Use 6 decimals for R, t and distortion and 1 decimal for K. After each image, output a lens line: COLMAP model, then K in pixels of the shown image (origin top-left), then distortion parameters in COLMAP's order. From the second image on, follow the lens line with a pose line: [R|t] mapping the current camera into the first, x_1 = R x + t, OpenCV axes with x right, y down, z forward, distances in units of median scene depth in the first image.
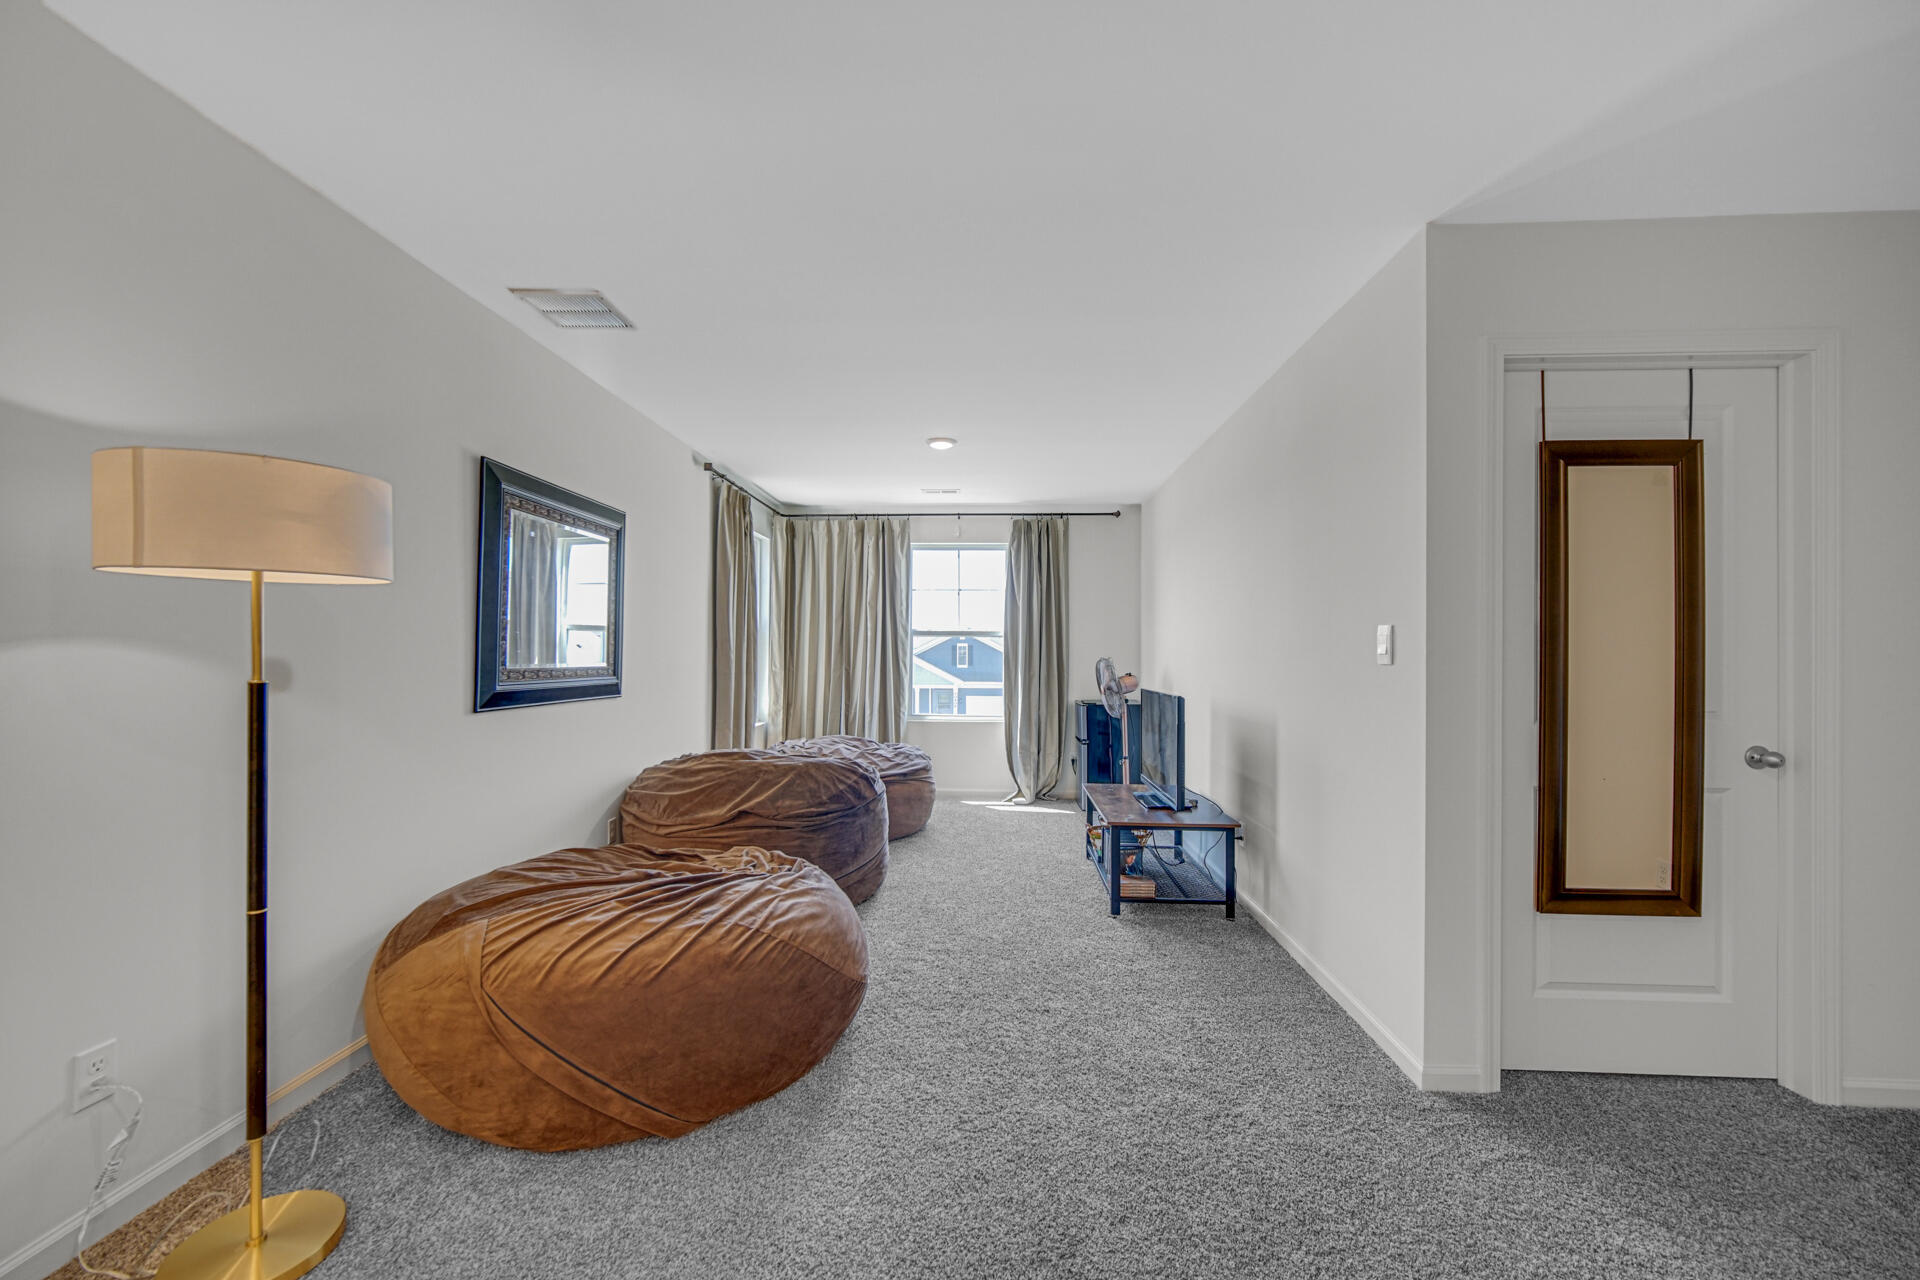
lens RADIAL K [[764.3, 0, 959.9], [0, 764.3, 650.6], [0, 0, 1]] dist [-0.005297, 0.001379]
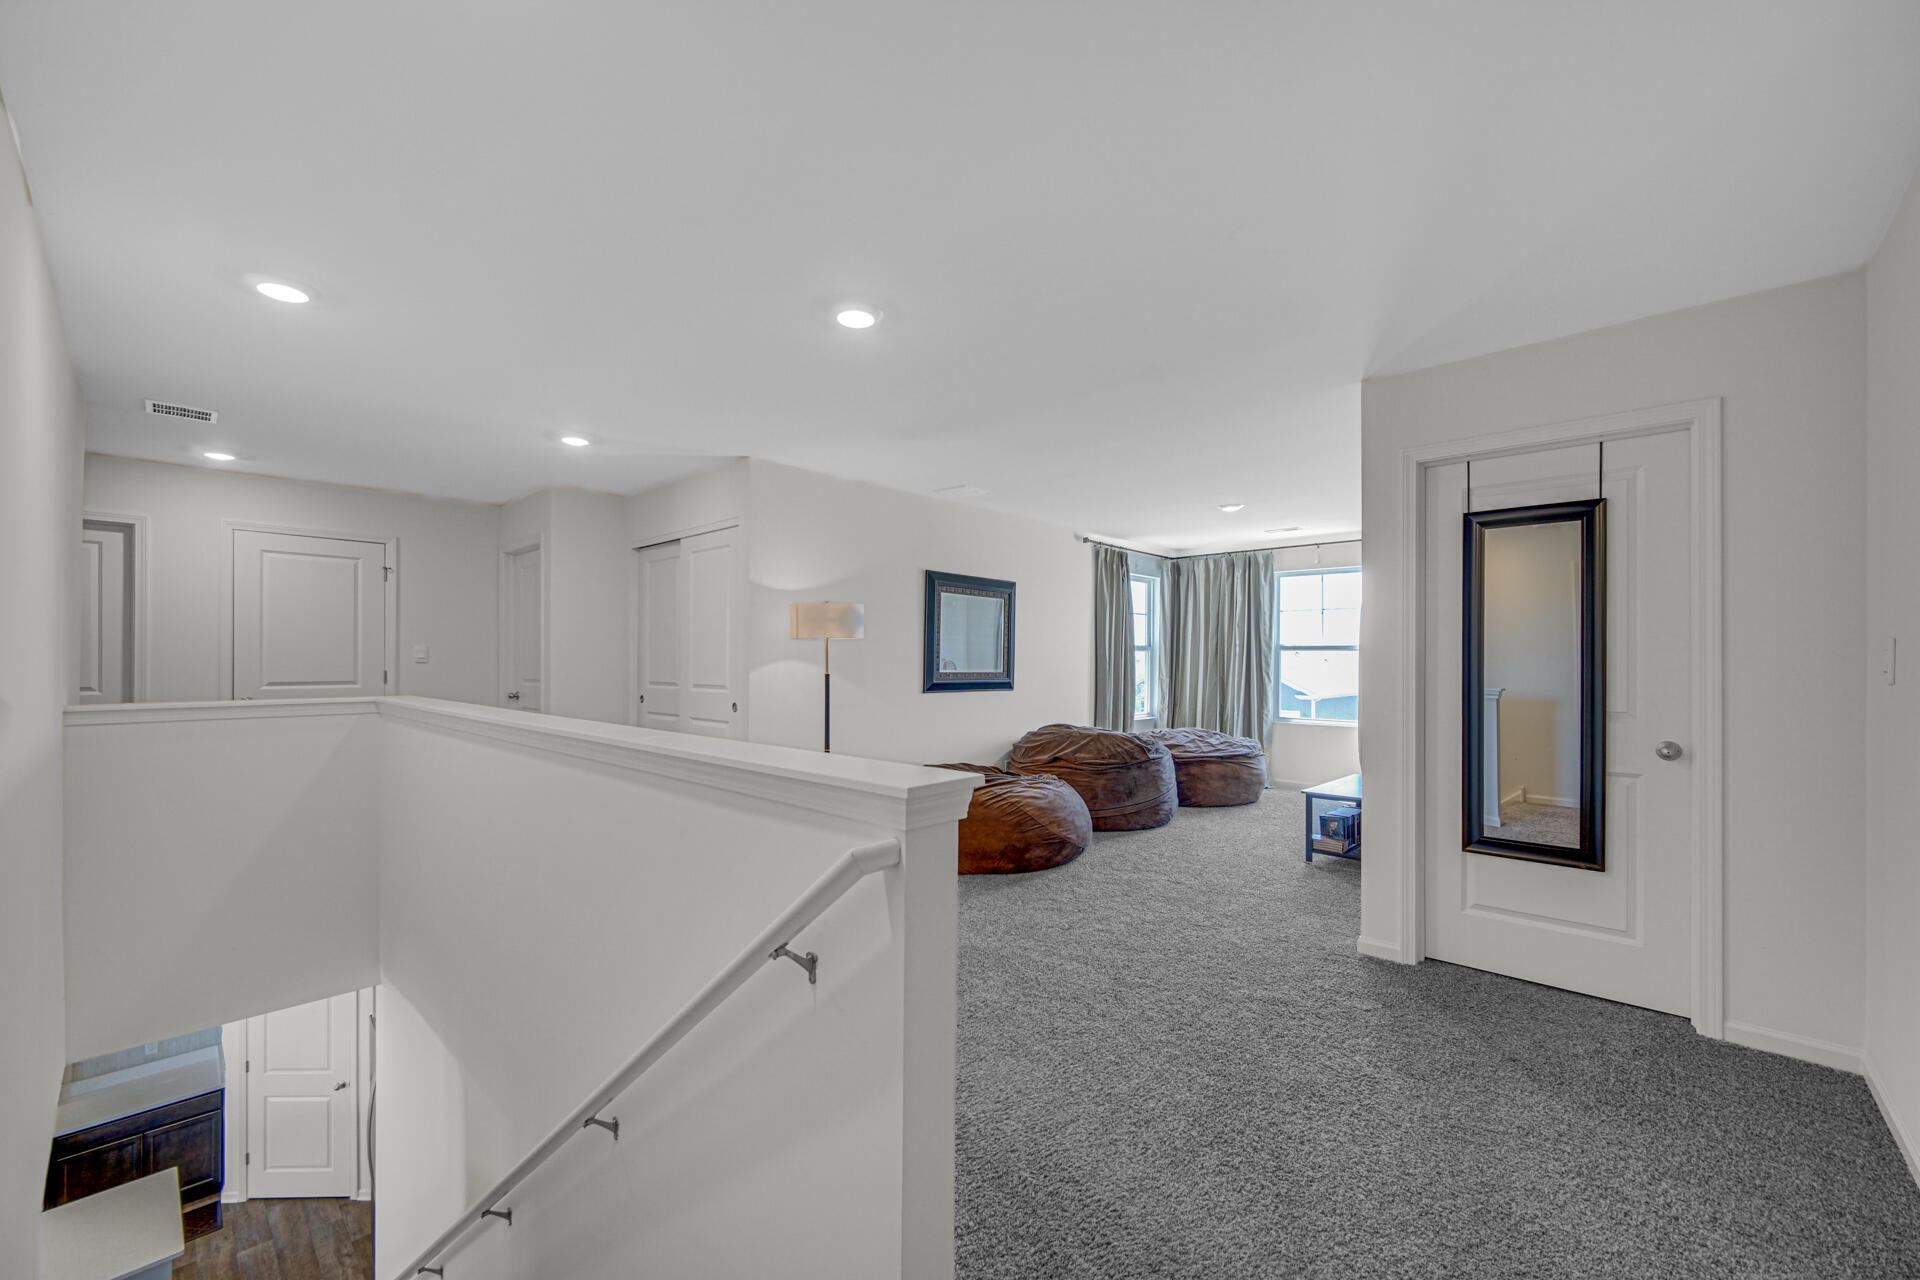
lens RADIAL K [[764.3, 0, 964.8], [0, 764.3, 649.5], [0, 0, 1]] dist [-0.005297, 0.001379]
pose [[0.771299, -0.011188, -0.636374, 0.799590], [0.000446, 0.999855, -0.017038, -0.001086], [0.636472, 0.012857, 0.771192, -0.555684]]
